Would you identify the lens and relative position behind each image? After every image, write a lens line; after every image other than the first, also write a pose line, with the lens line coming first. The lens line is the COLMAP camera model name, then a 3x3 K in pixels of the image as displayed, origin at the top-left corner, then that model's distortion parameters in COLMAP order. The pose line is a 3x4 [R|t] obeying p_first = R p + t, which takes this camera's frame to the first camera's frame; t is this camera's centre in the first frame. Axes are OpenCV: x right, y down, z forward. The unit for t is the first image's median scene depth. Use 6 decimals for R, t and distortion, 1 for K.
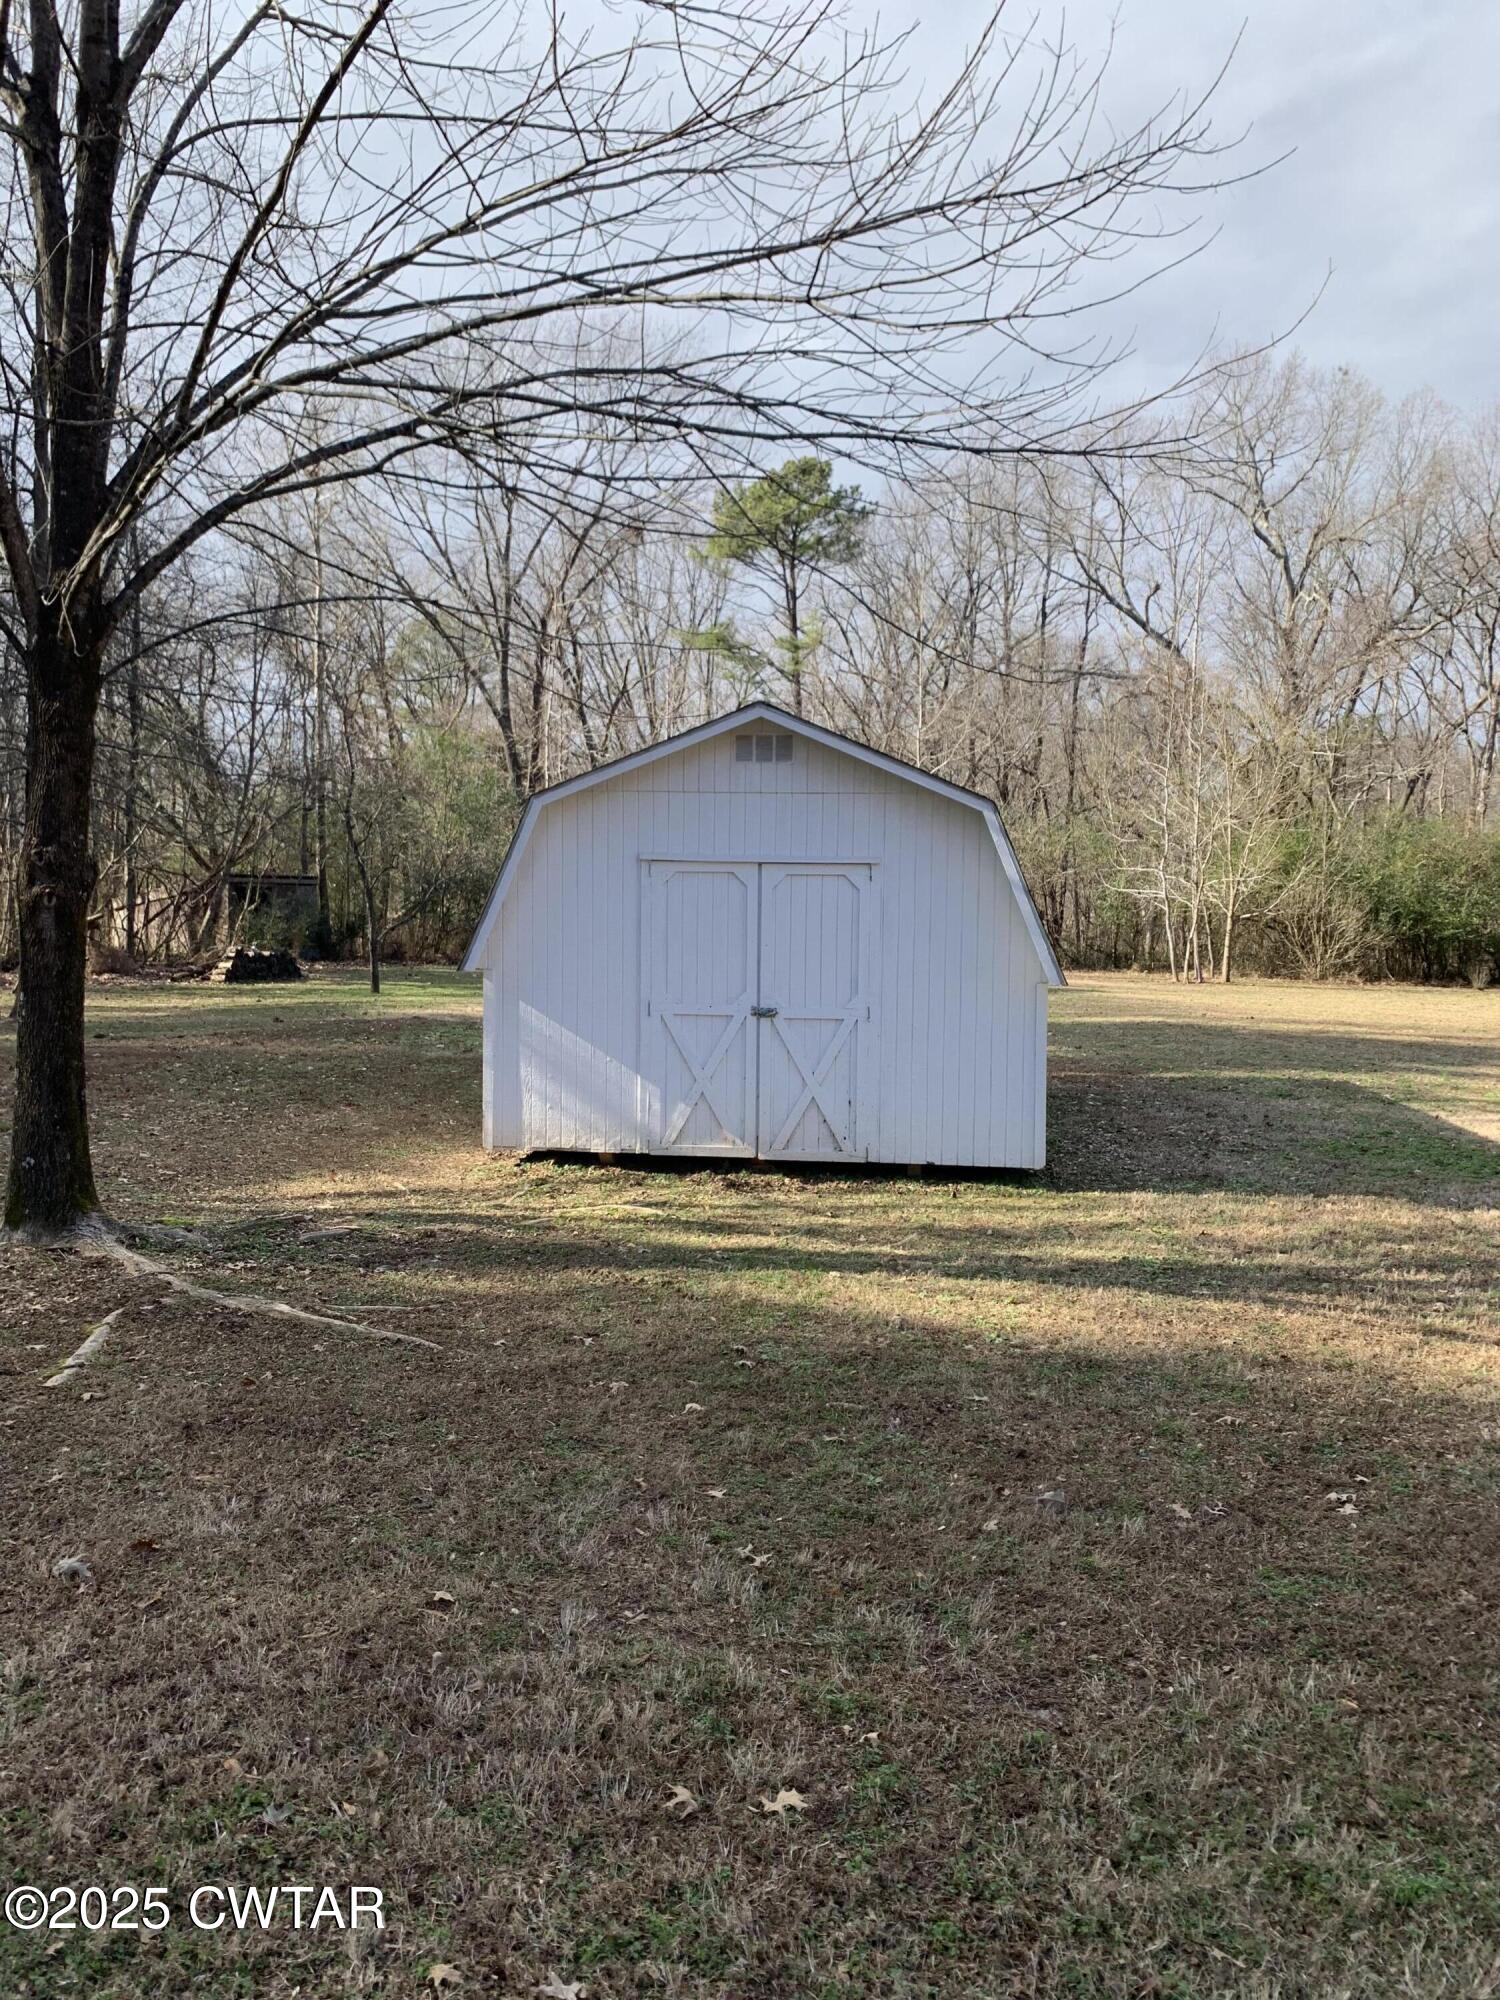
lens RADIAL K [[1524.1, 0, 750.0], [0, 1524.1, 1000.0], [0, 0, 1]] dist [0.002369, 0.000539]
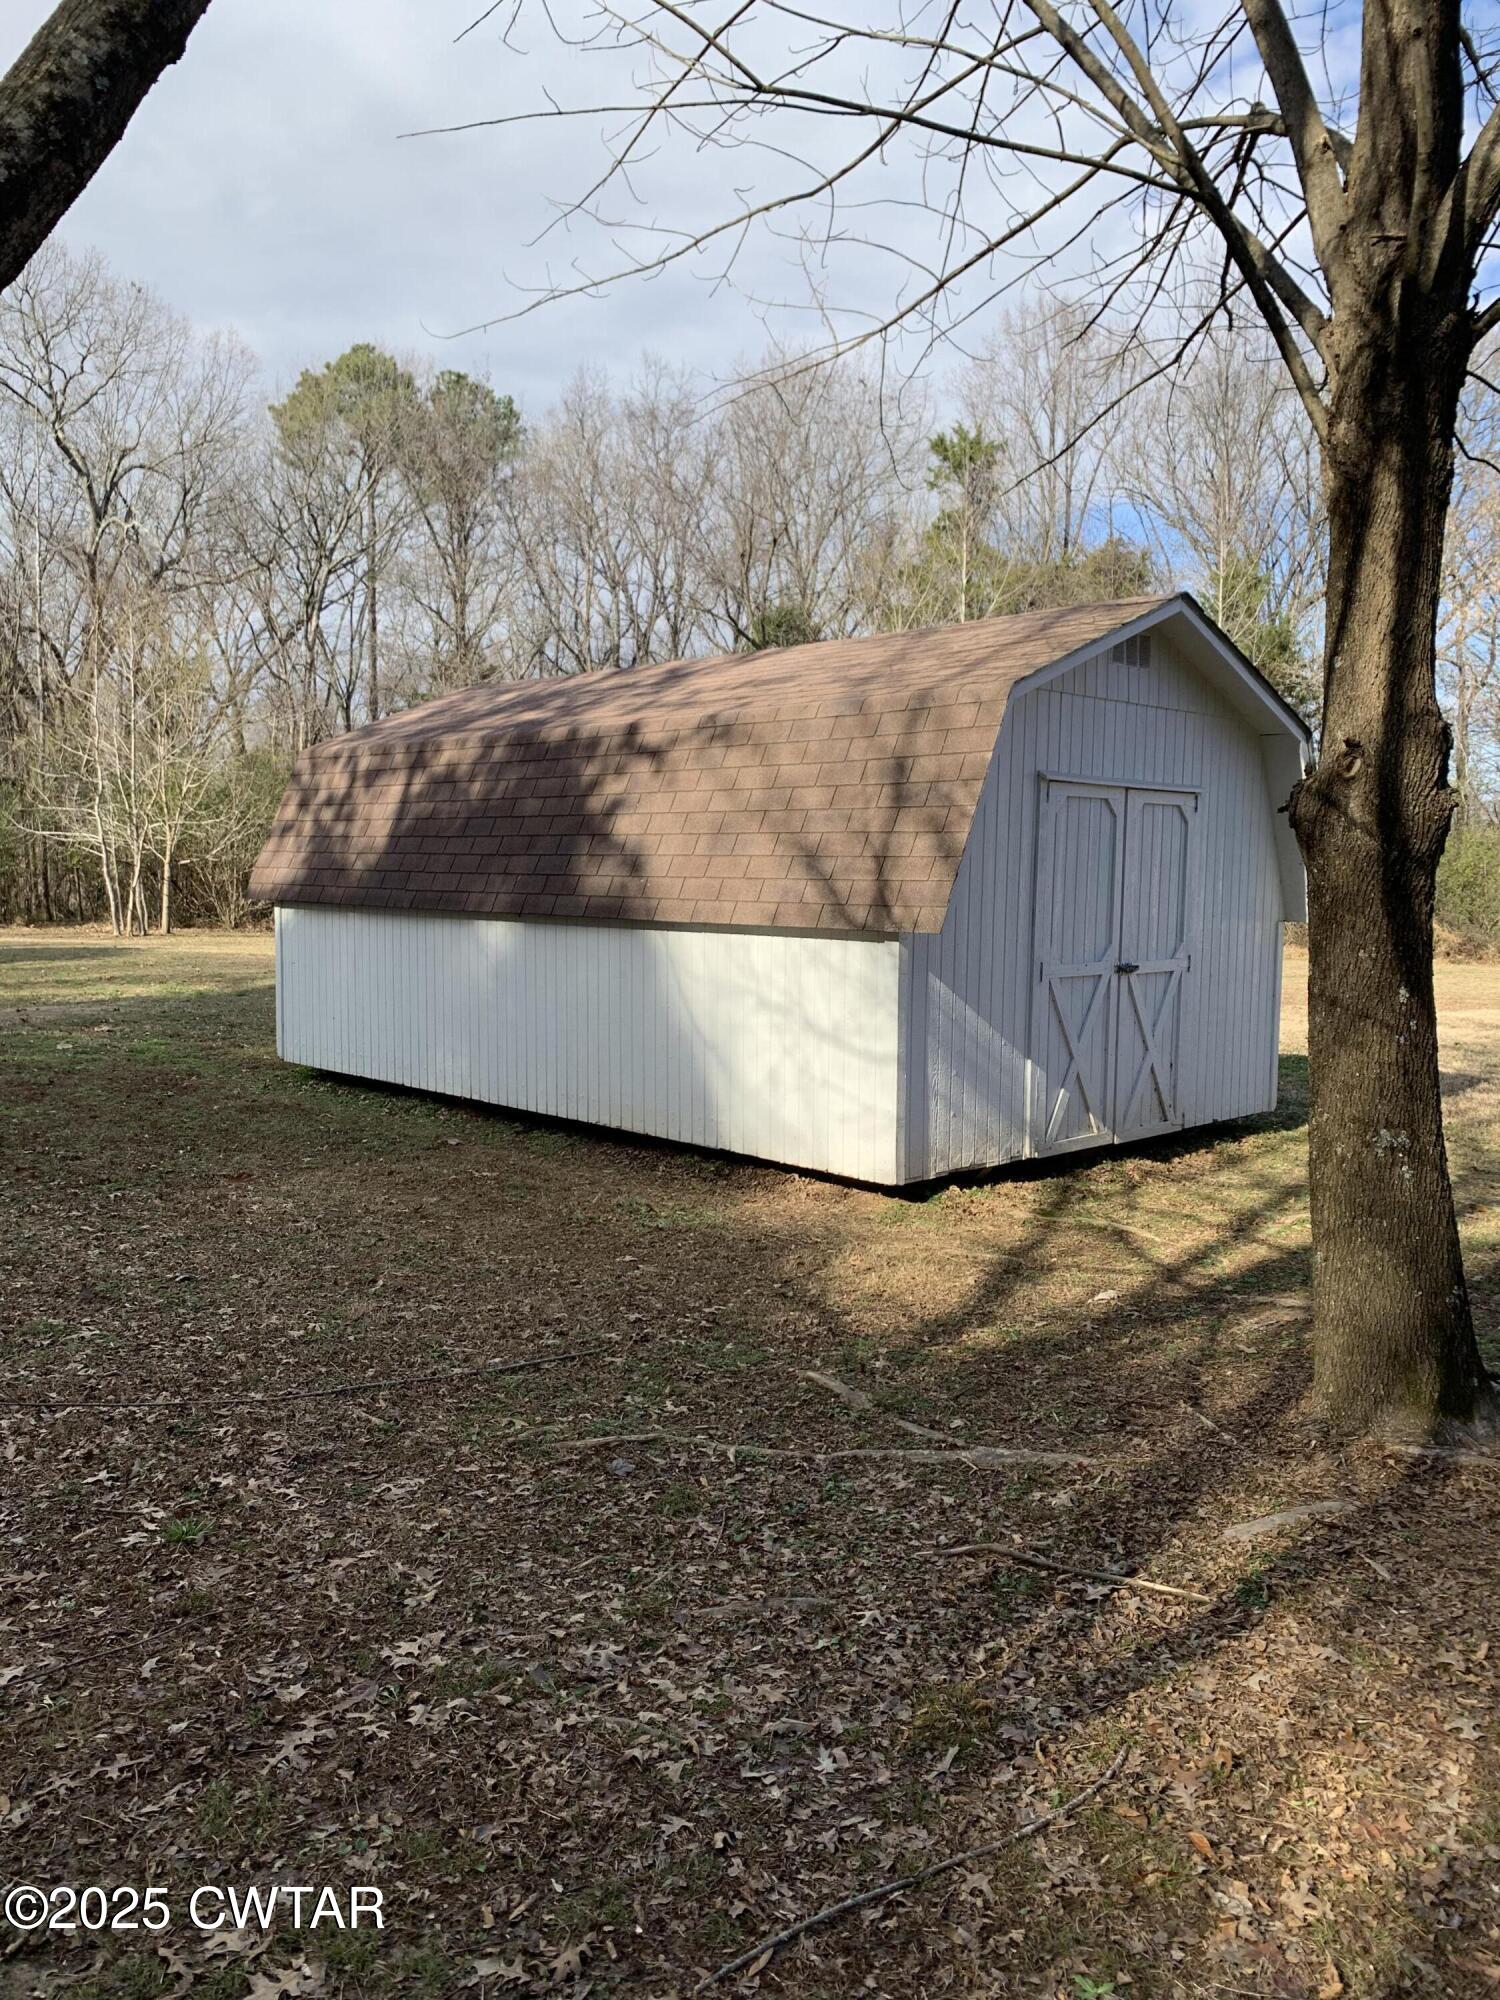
lens RADIAL K [[1524.1, 0, 750.0], [0, 1524.1, 1000.0], [0, 0, 1]] dist [0.002369, 0.000539]
pose [[0.659138, -0.068707, 0.748876, -0.745656], [0.043346, 0.997633, 0.053378, -0.027579], [-0.750771, -0.002722, 0.660557, 0.602102]]
